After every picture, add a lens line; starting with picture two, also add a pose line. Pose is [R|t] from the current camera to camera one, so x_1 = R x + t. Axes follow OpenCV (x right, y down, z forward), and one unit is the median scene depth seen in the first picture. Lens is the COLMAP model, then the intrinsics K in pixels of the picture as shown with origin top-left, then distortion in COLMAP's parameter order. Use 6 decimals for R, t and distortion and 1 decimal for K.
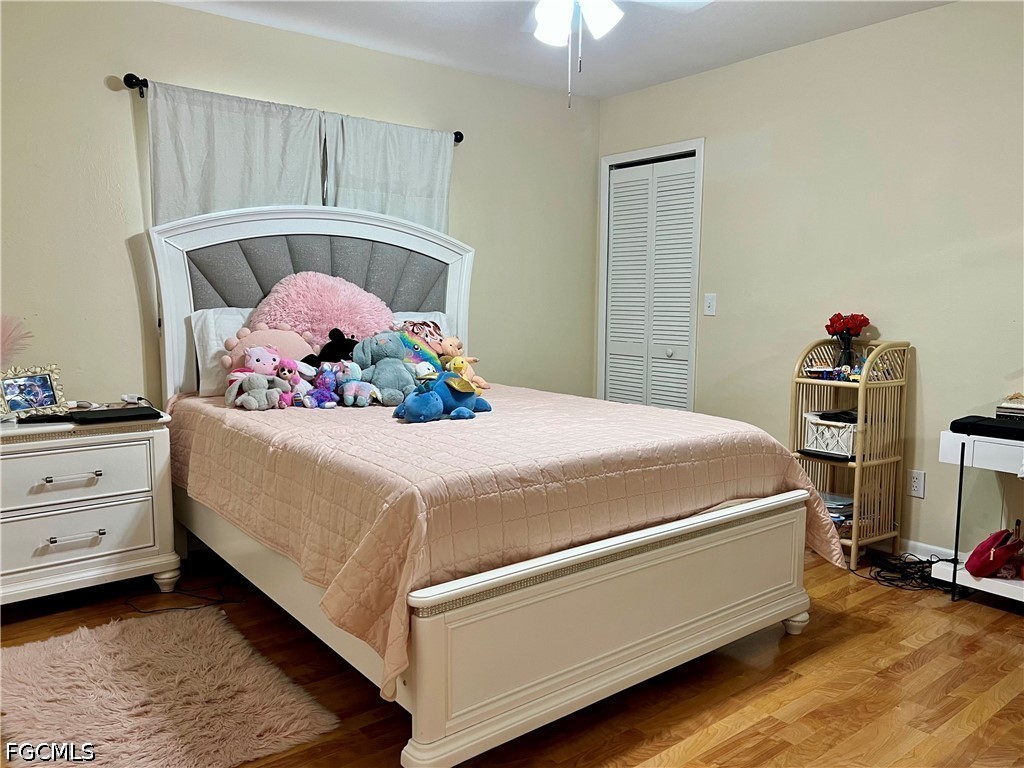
lens RADIAL K [[756.3, 0, 502.6], [0, 756.3, 389.1], [0, 0, 1]] dist [0.070758, -0.096417]
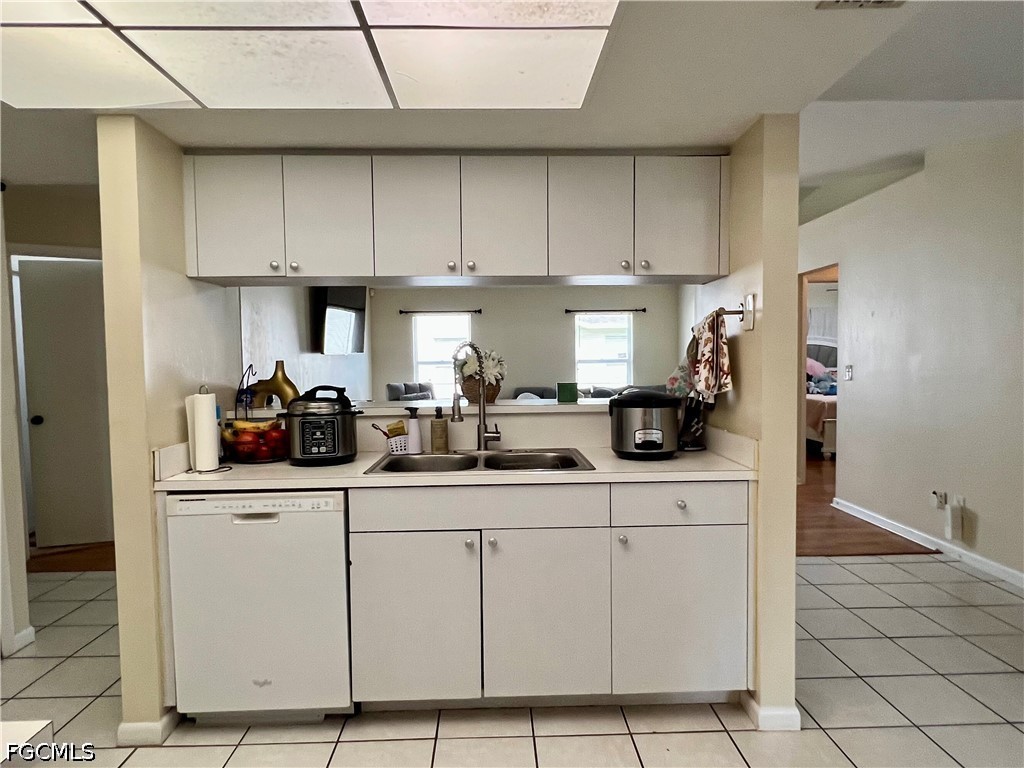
lens RADIAL K [[620.5, 0, 509.1], [0, 620.5, 392.7], [0, 0, 1]] dist [-0.002082, -0.000305]
pose [[0.803312, 0.016843, -0.595321, 0.408963], [-0.048835, 0.998097, -0.037657, 0.199623], [0.593553, 0.059323, 0.802605, -2.255511]]
